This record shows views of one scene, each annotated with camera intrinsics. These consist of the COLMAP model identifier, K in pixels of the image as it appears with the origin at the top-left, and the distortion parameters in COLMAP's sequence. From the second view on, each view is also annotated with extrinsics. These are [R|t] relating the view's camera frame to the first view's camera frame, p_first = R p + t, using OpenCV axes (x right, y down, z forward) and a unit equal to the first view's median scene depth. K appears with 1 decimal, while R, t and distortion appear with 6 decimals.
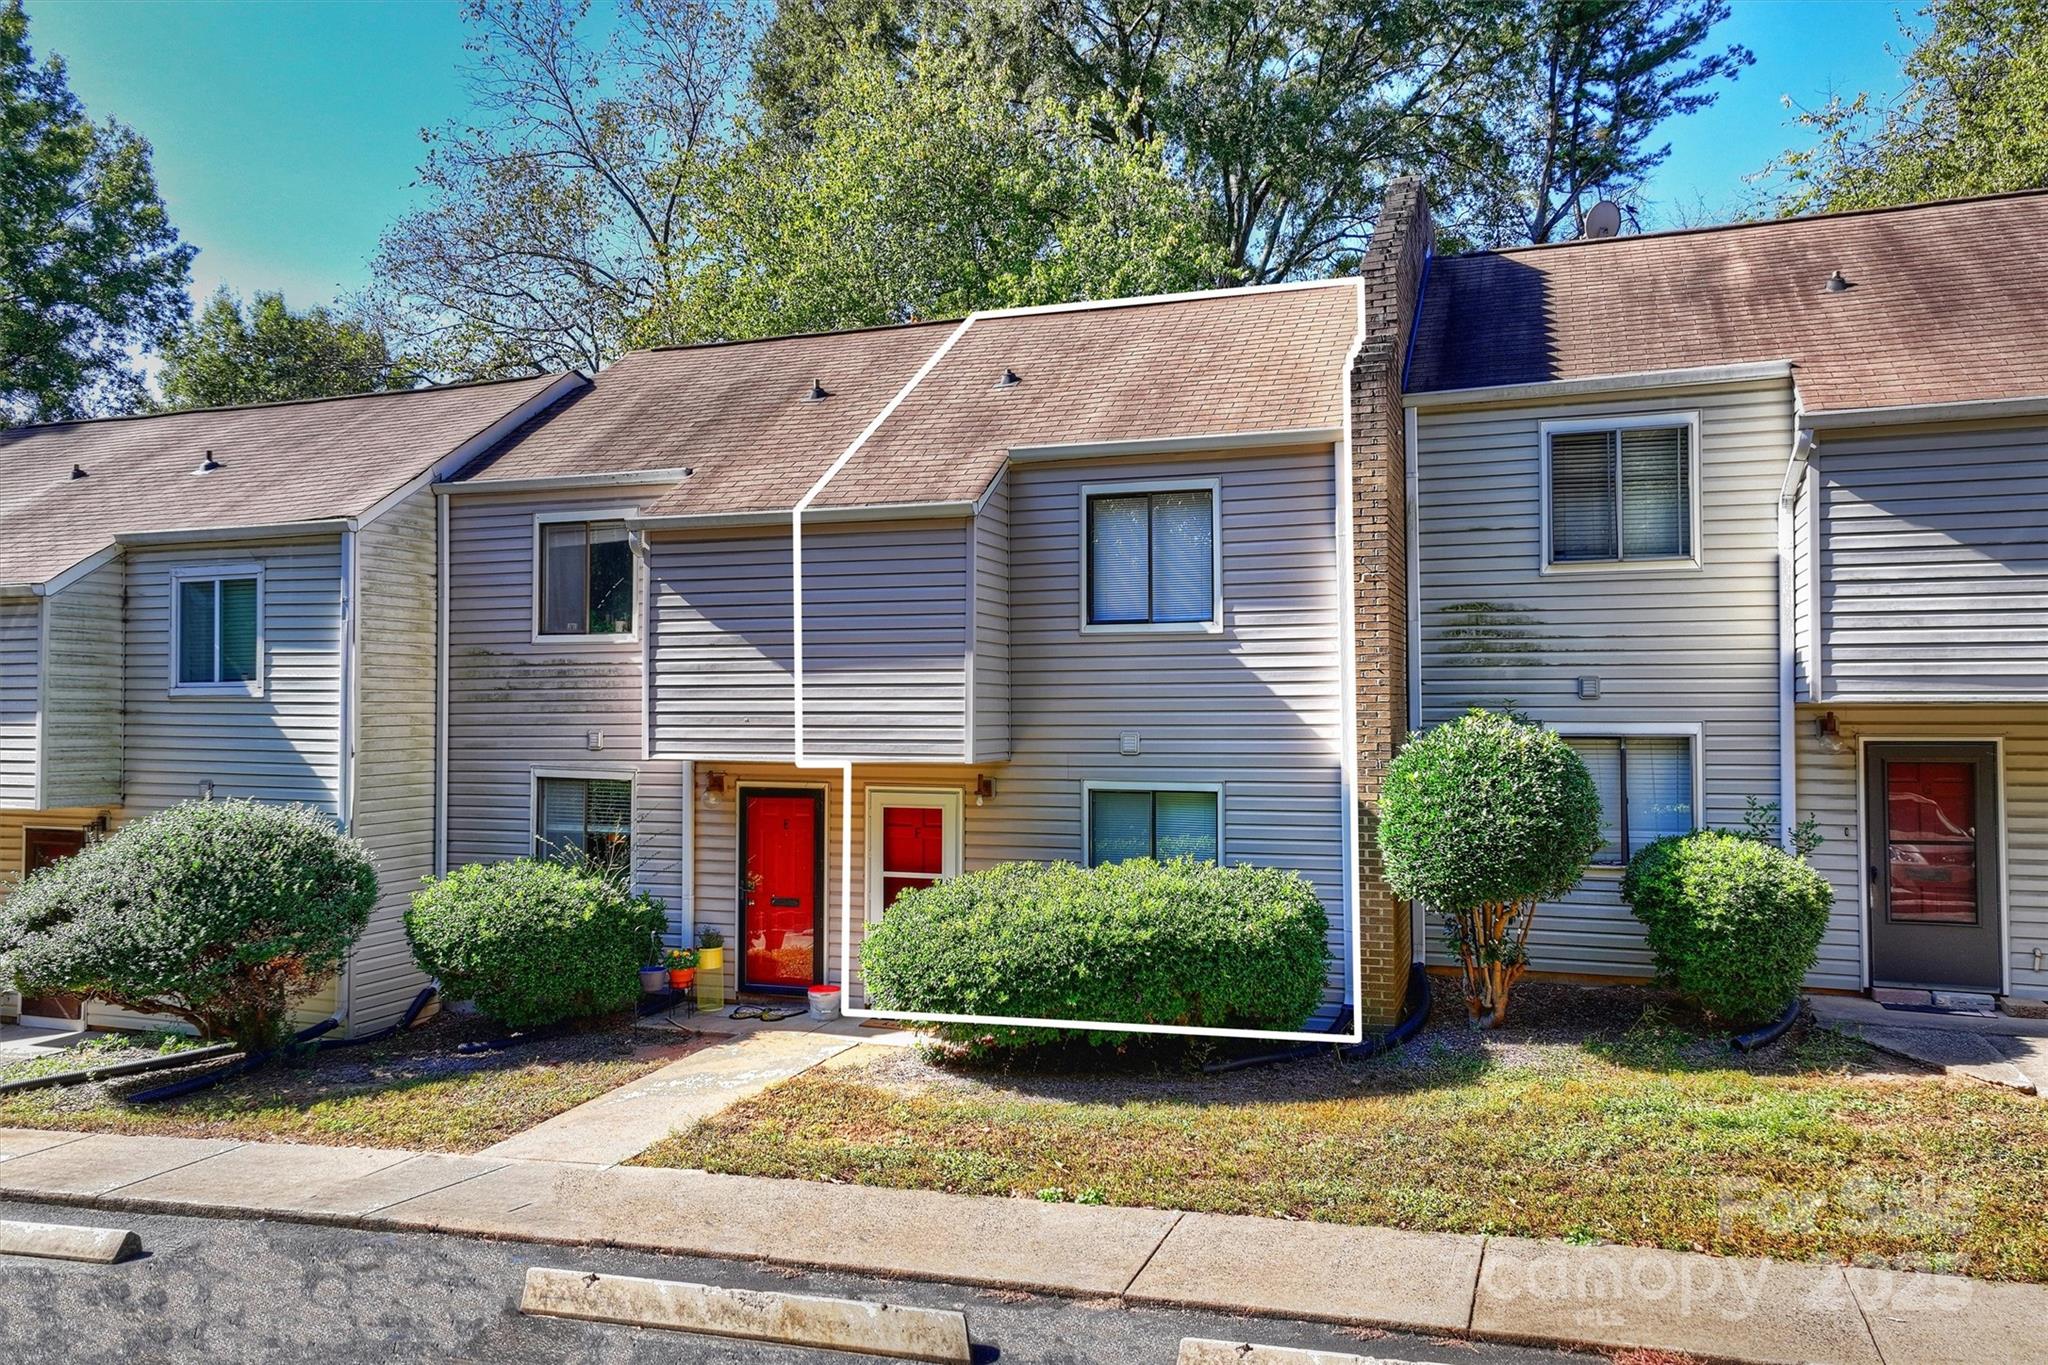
lens RADIAL K [[1447.7, 0, 1035.4], [0, 1447.7, 678.3], [0, 0, 1]] dist [-0.008553, 0.029049]
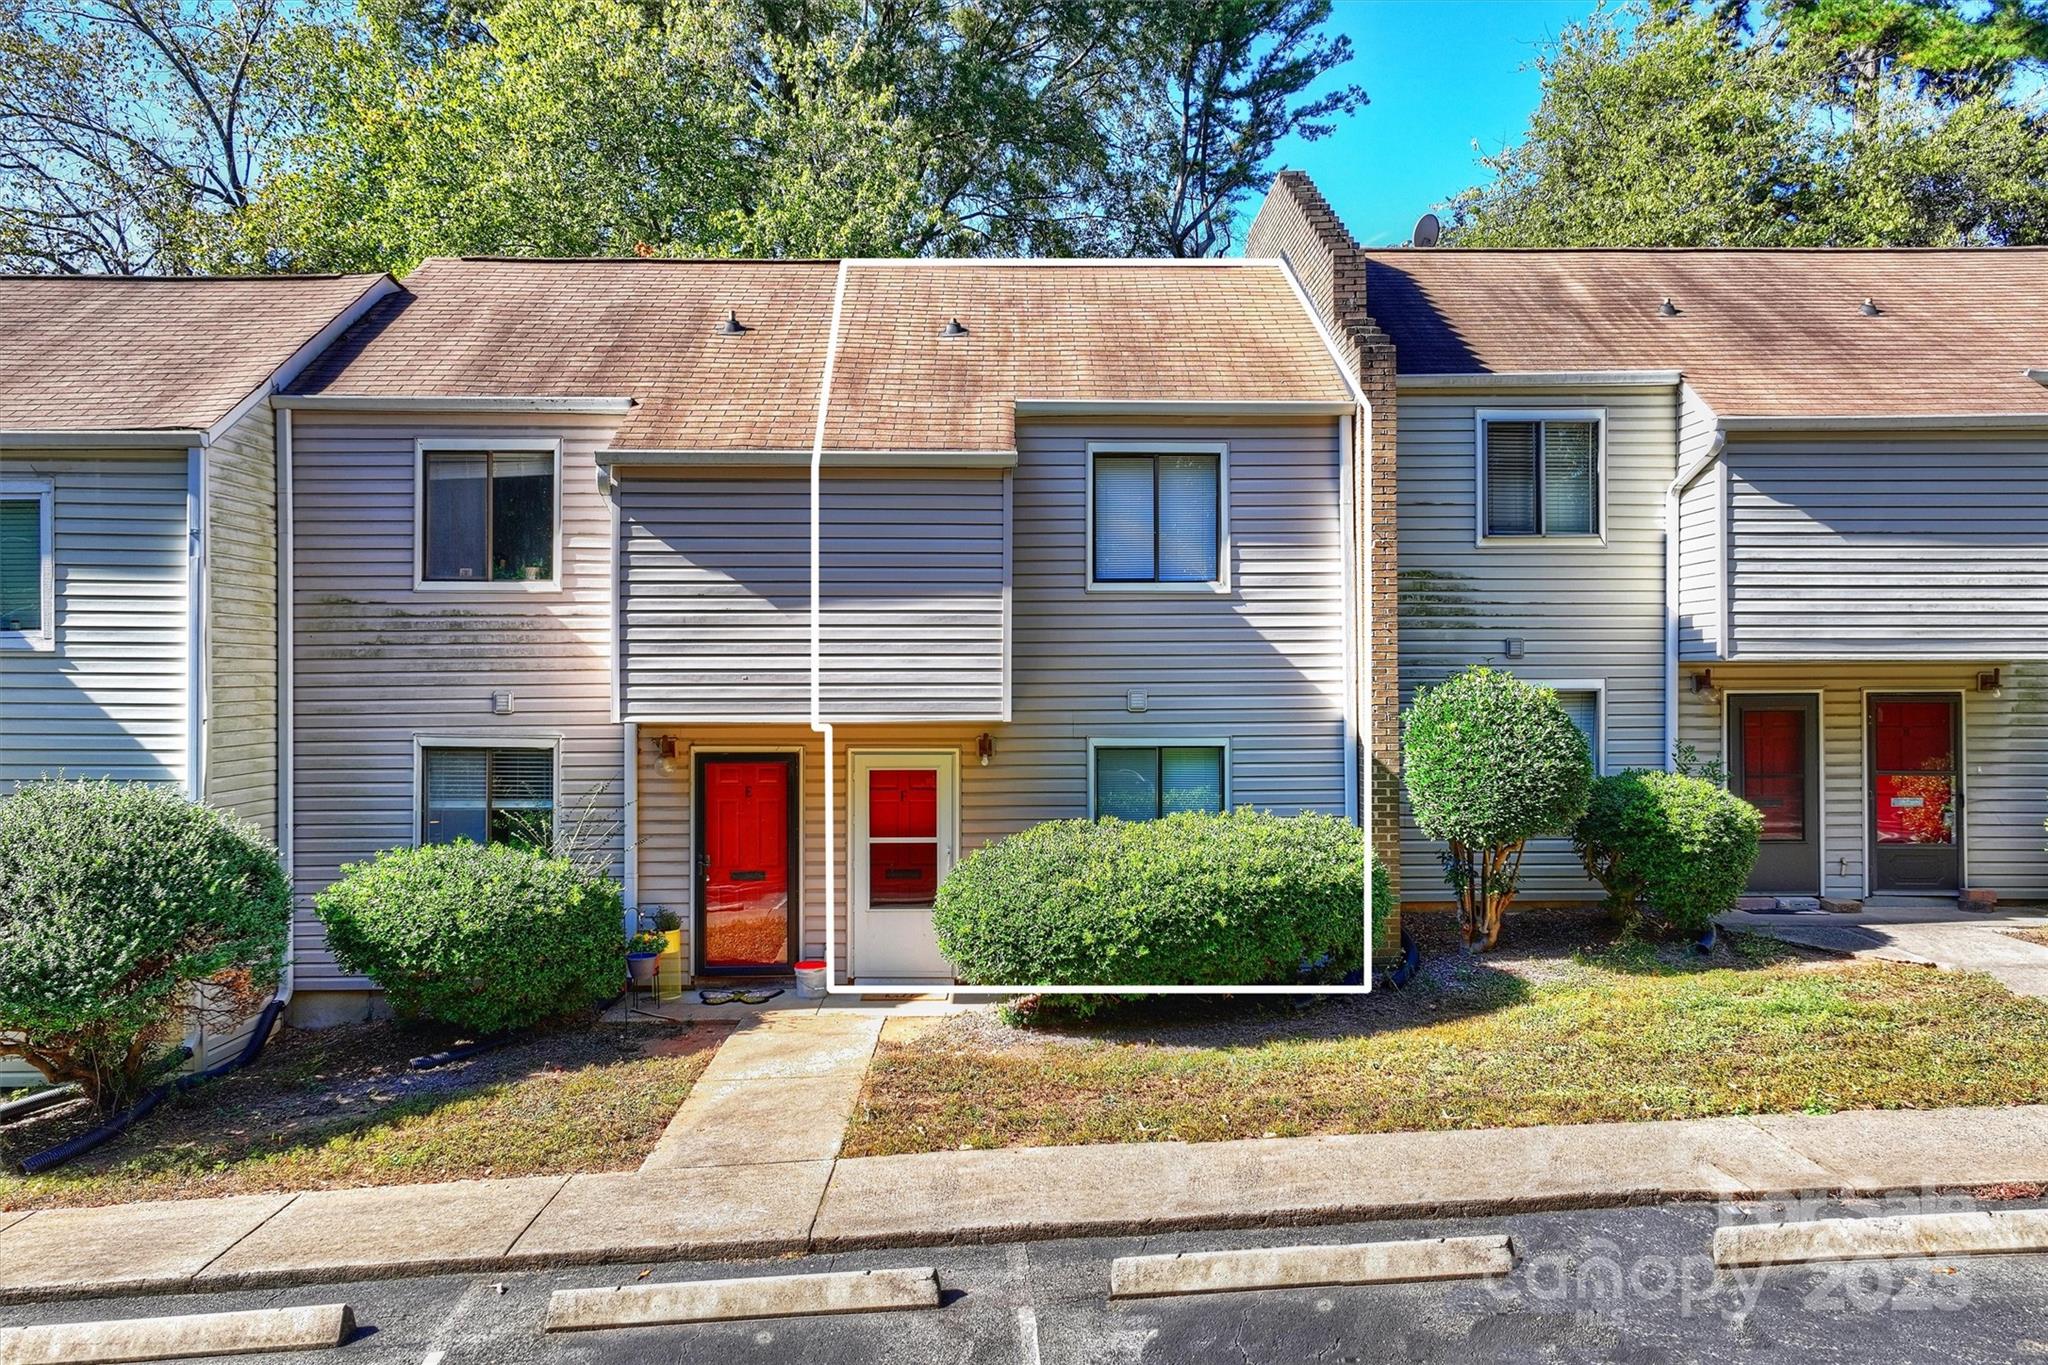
lens RADIAL K [[1447.7, 0, 1035.4], [0, 1447.7, 678.3], [0, 0, 1]] dist [-0.008553, 0.029049]
pose [[0.932865, -0.000628, 0.360225, -0.356995], [-0.006212, 0.999822, 0.017829, 0.011562], [-0.360172, -0.018869, 0.932695, 0.077693]]
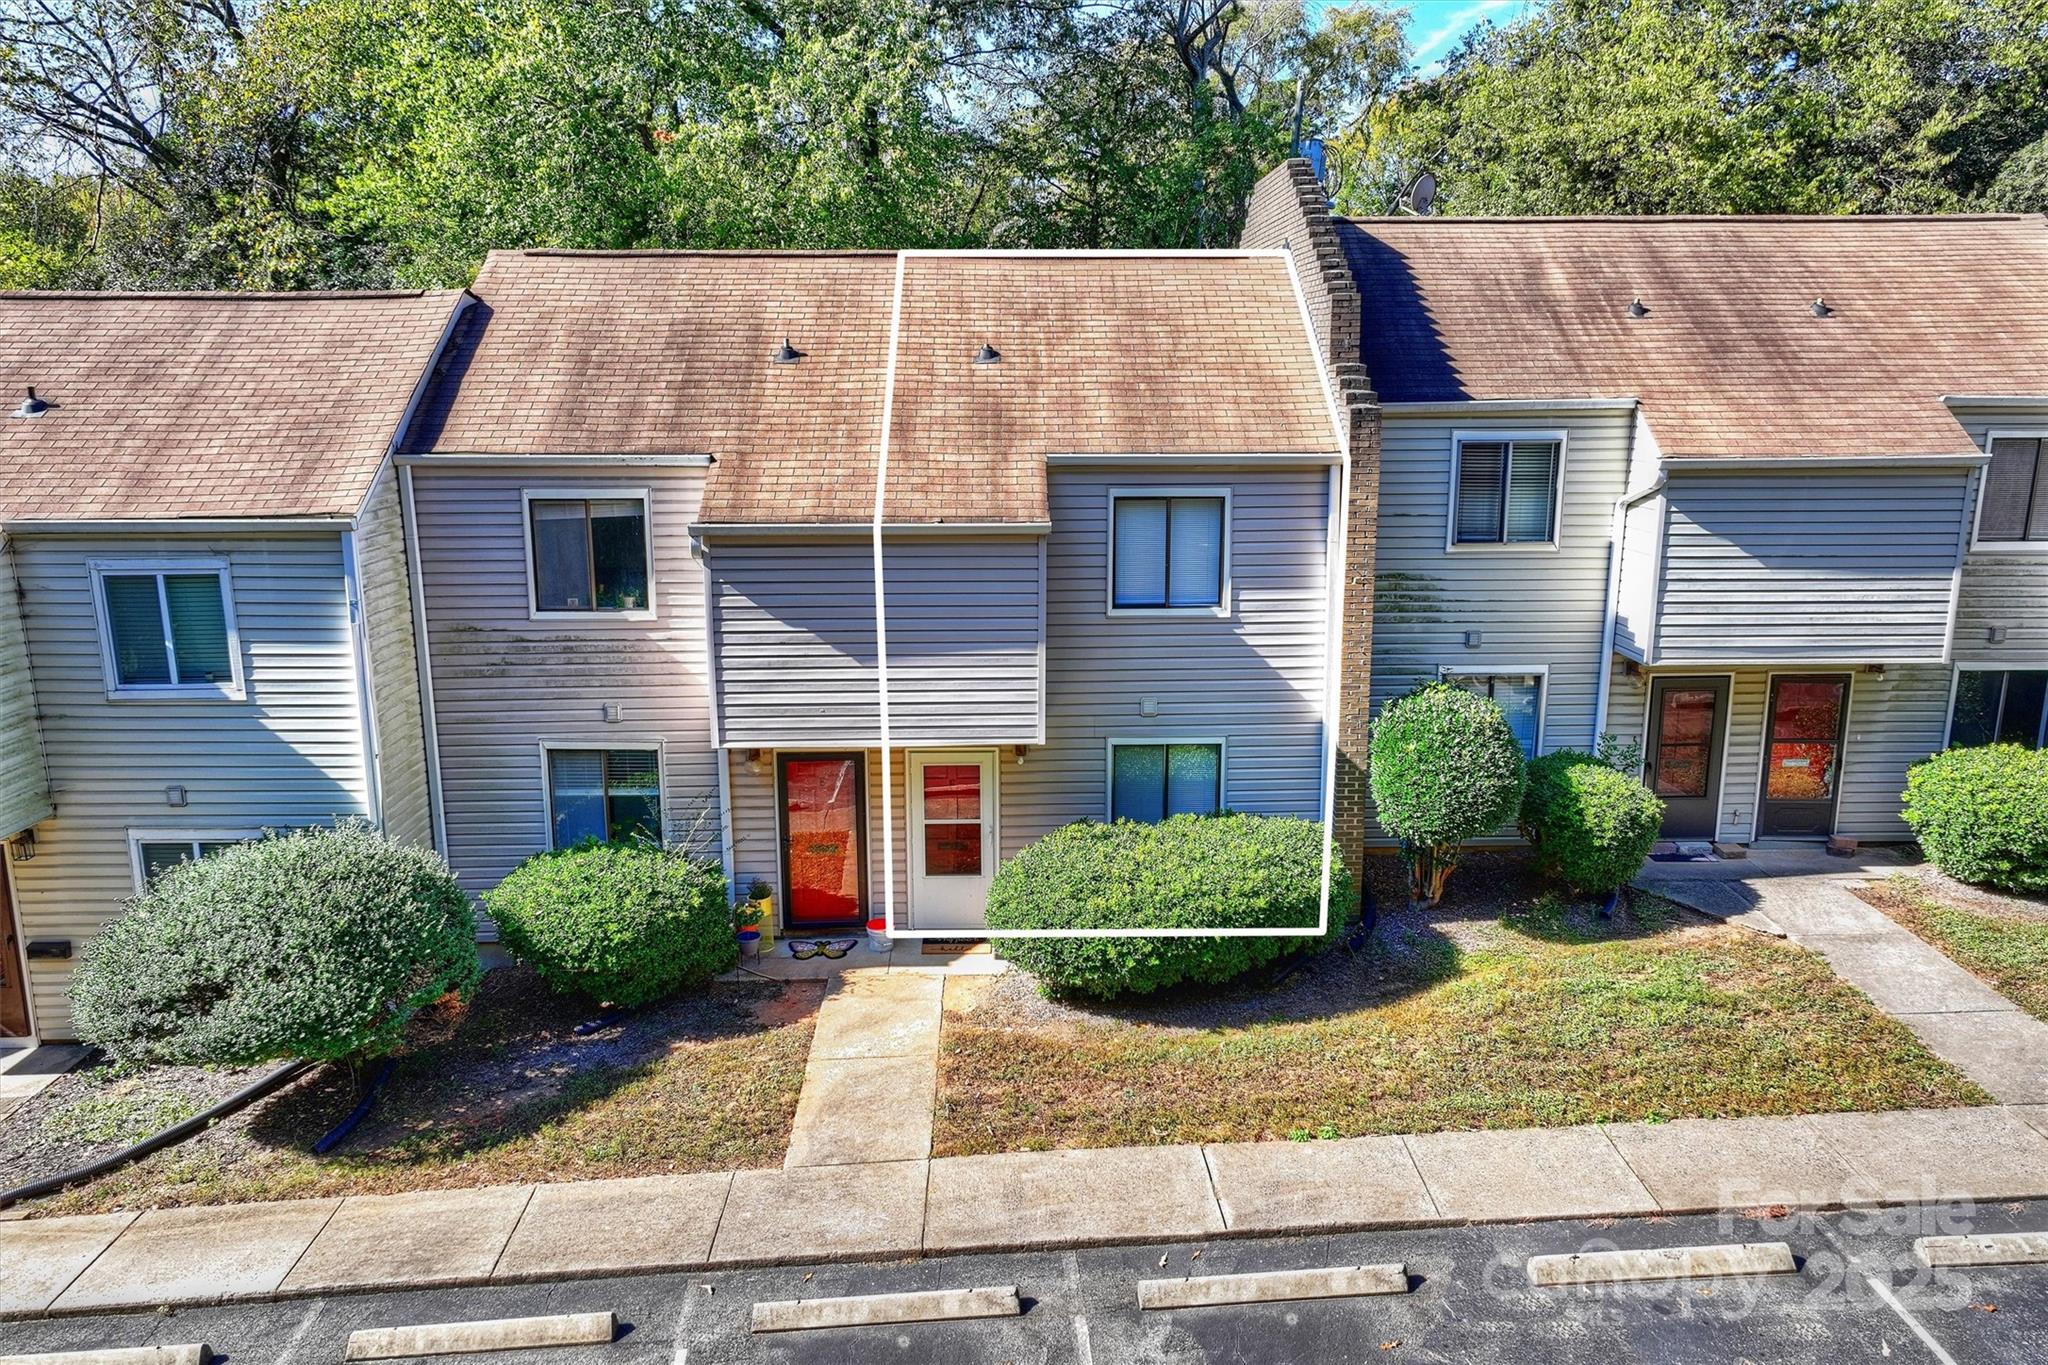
lens RADIAL K [[1447.7, 0, 1035.4], [0, 1447.7, 678.3], [0, 0, 1]] dist [-0.008553, 0.029049]
pose [[0.929841, -0.080255, 0.359102, -0.439153], [-0.006180, 0.972381, 0.233318, -0.250515], [-0.367909, -0.219168, 0.903664, -0.042995]]
